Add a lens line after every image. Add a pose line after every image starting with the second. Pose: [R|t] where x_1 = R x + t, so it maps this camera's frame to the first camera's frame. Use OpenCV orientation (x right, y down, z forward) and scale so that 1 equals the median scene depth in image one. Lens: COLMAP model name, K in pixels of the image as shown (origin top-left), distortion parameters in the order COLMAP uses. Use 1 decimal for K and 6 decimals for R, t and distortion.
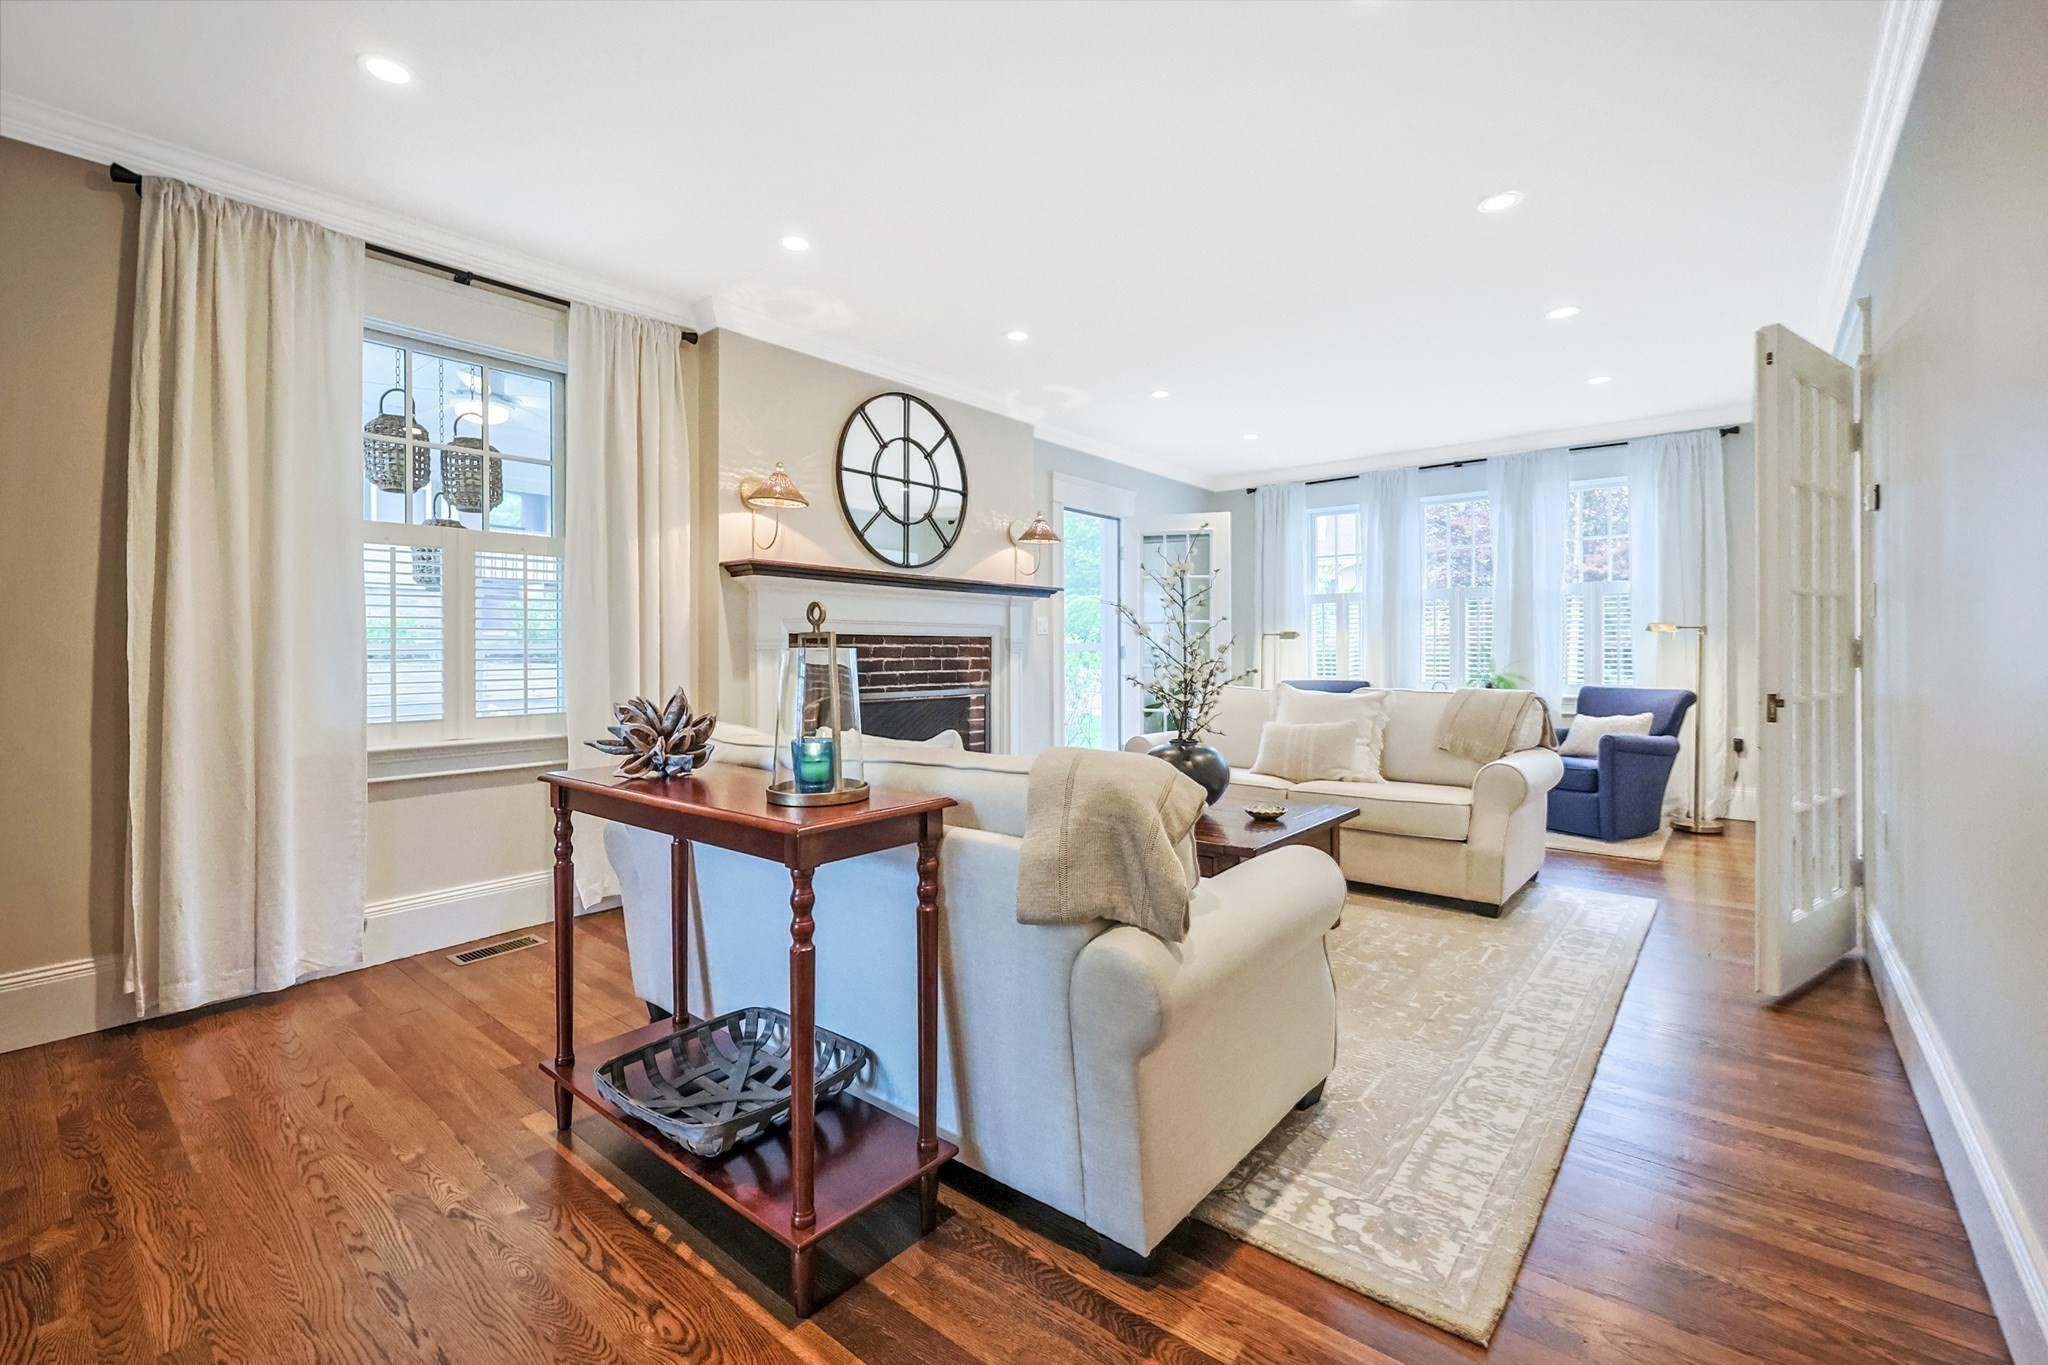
lens RADIAL K [[876.1, 0, 1025.0], [0, 876.1, 651.4], [0, 0, 1]] dist [-0.002375, 0.000028]
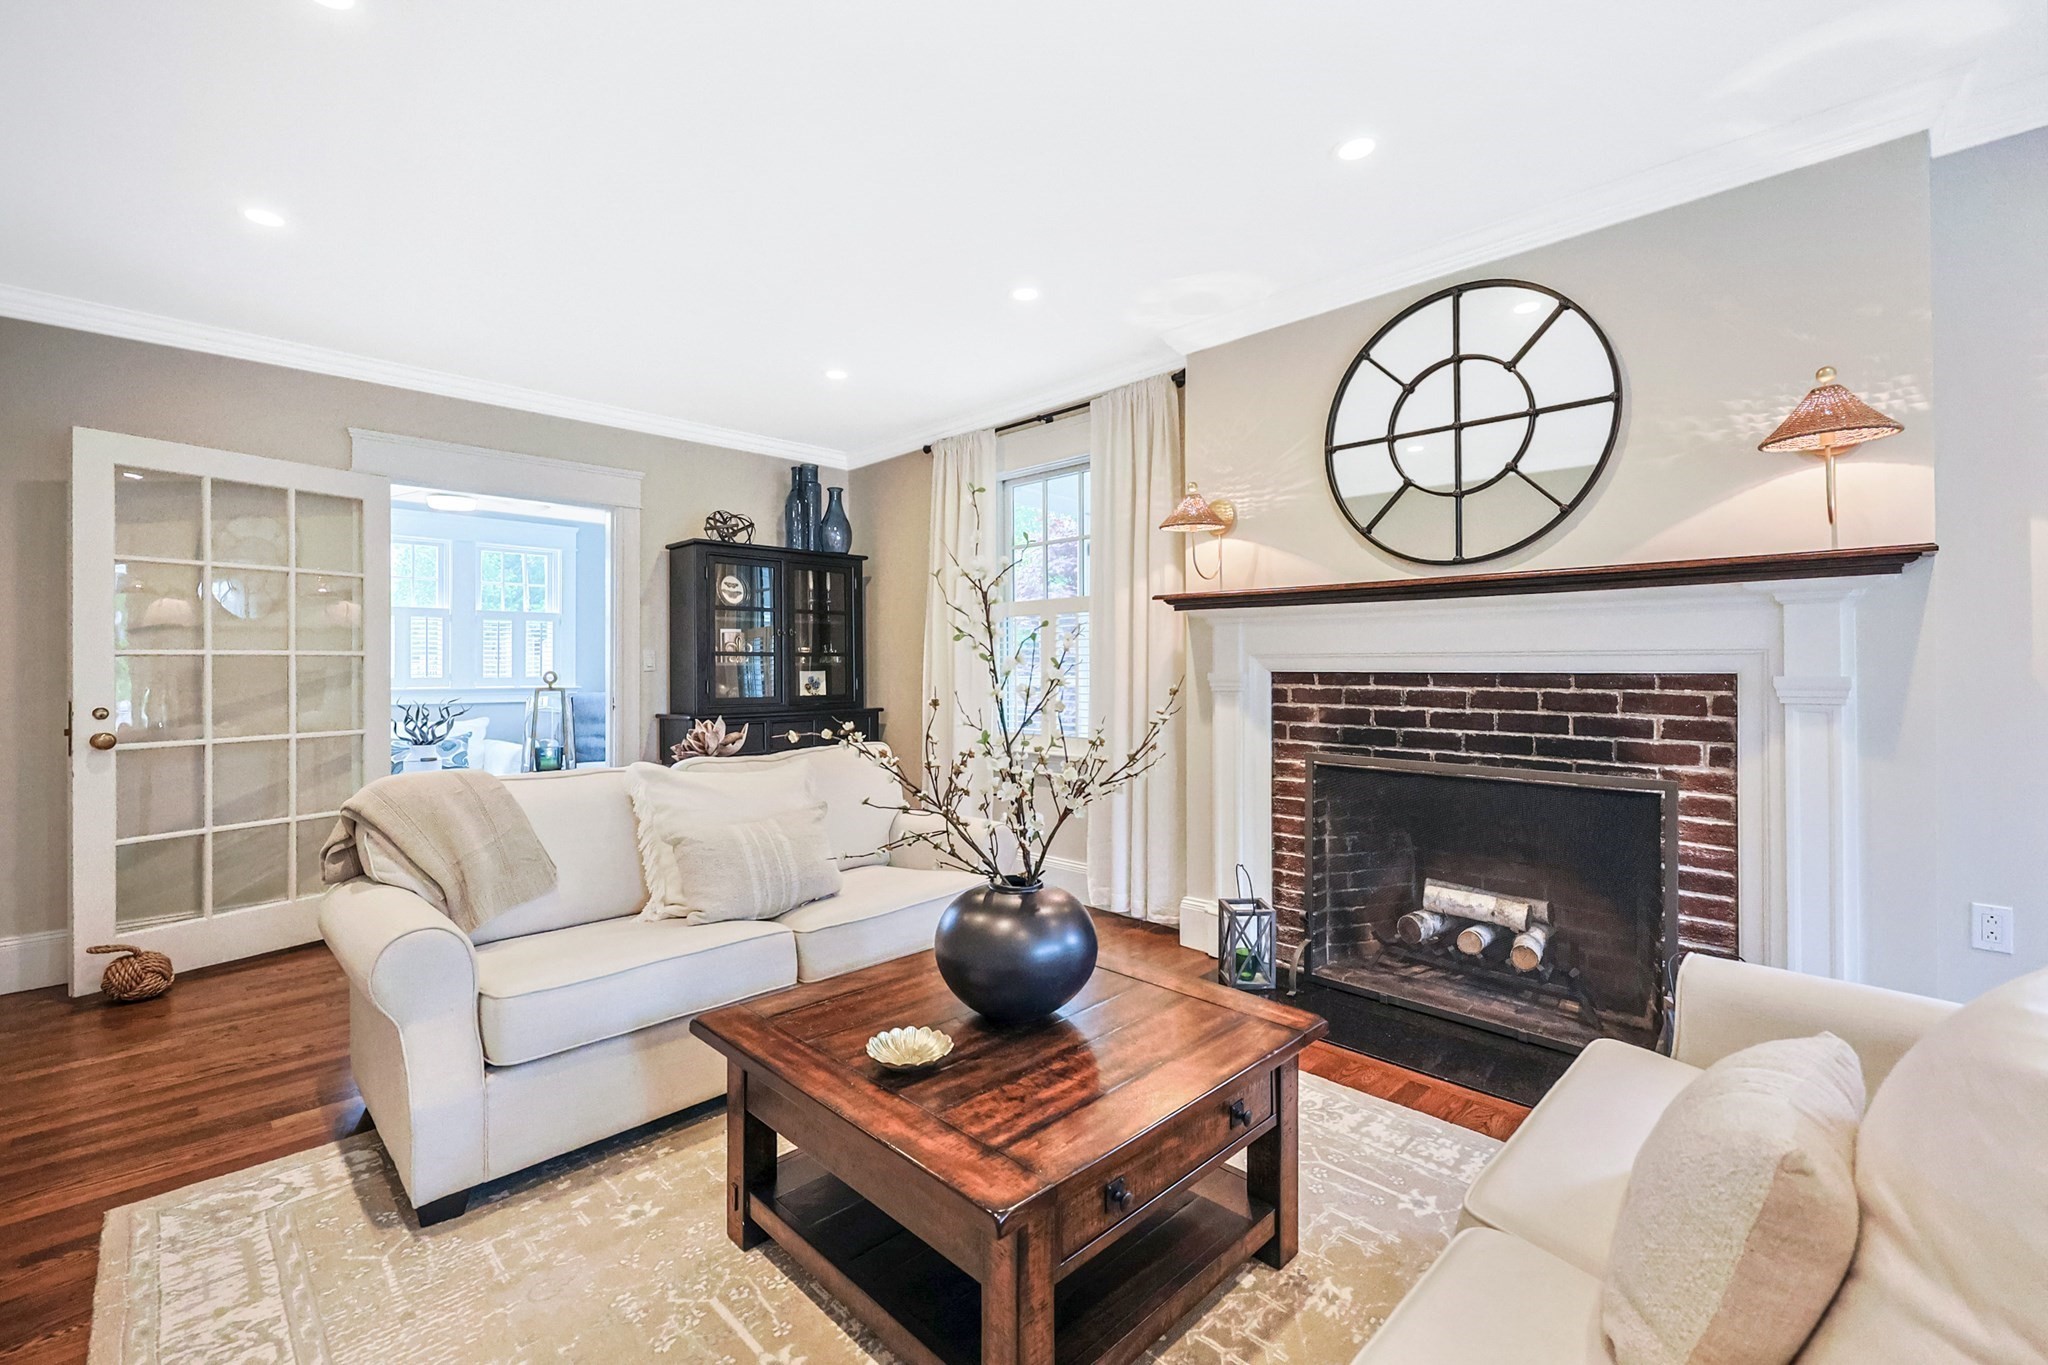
lens RADIAL K [[876.2, 0, 1025.5], [0, 876.2, 670.5], [0, 0, 1]] dist [-0.002253, -0.000094]
pose [[-0.094435, 0.006031, -0.995513, 0.523127], [0.000506, 0.999982, 0.006010, -0.024439], [0.995531, 0.000063, -0.094436, 0.766157]]
